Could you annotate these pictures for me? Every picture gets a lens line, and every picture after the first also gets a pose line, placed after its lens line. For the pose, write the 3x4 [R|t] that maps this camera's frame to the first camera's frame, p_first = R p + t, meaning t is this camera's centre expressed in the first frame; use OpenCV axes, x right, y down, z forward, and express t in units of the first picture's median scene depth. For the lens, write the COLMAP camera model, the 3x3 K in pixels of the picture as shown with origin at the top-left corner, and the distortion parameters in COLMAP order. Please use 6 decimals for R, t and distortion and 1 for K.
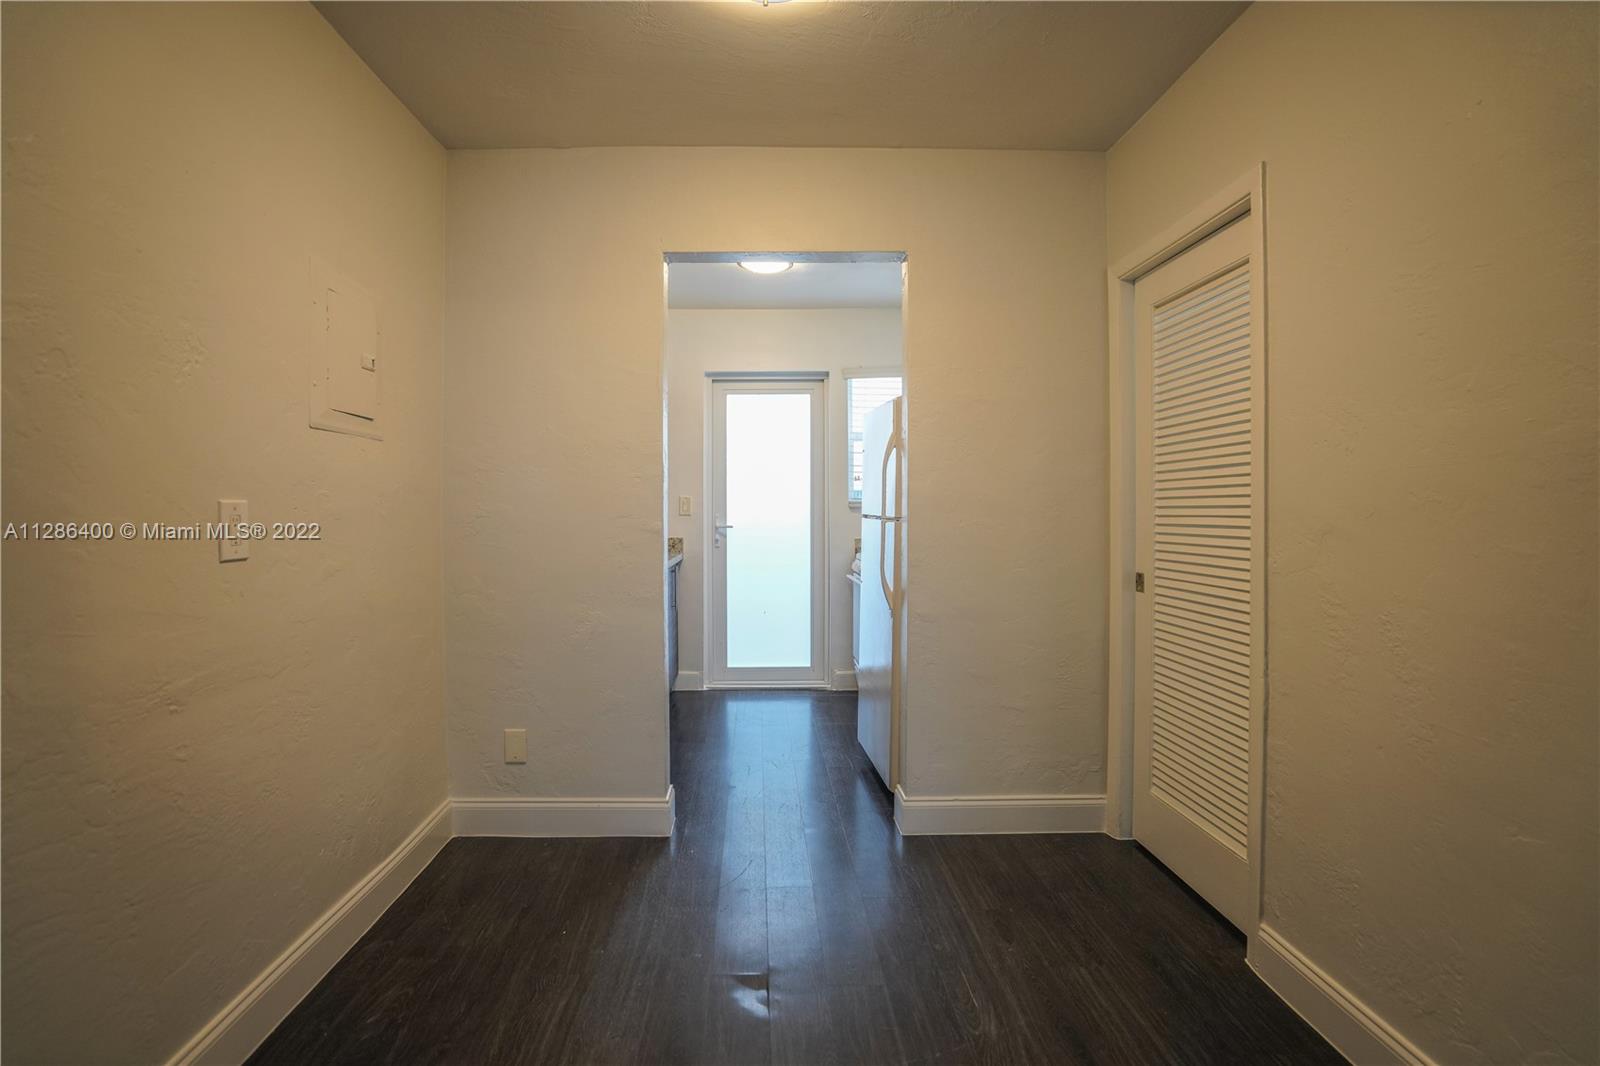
lens RADIAL K [[757.1, 0, 789.0], [0, 757.1, 509.9], [0, 0, 1]] dist [-0.003013, -0.000309]
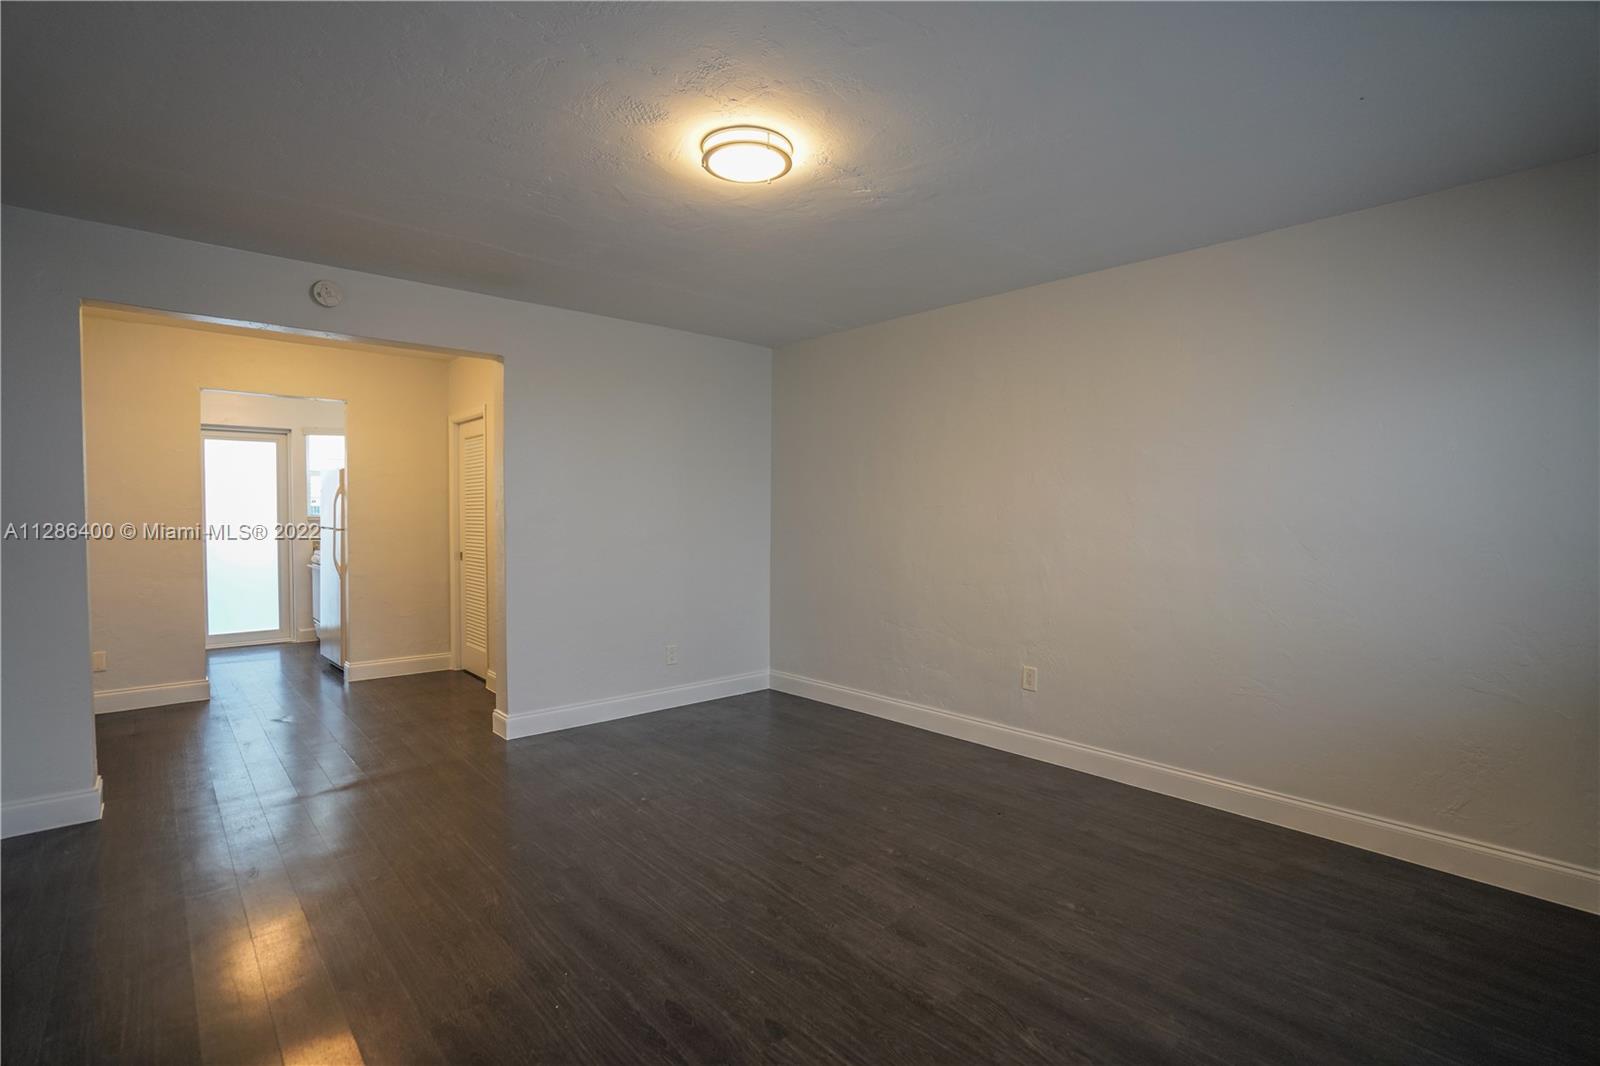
lens RADIAL K [[763.3, 0, 798.2], [0, 763.3, 539.9], [0, 0, 1]] dist [-0.027024, 0.000090]
pose [[0.780562, -0.019039, 0.624788, -0.133103], [-0.005735, 0.999276, 0.037616, -0.034928], [-0.625052, -0.032945, 0.779888, -1.056762]]
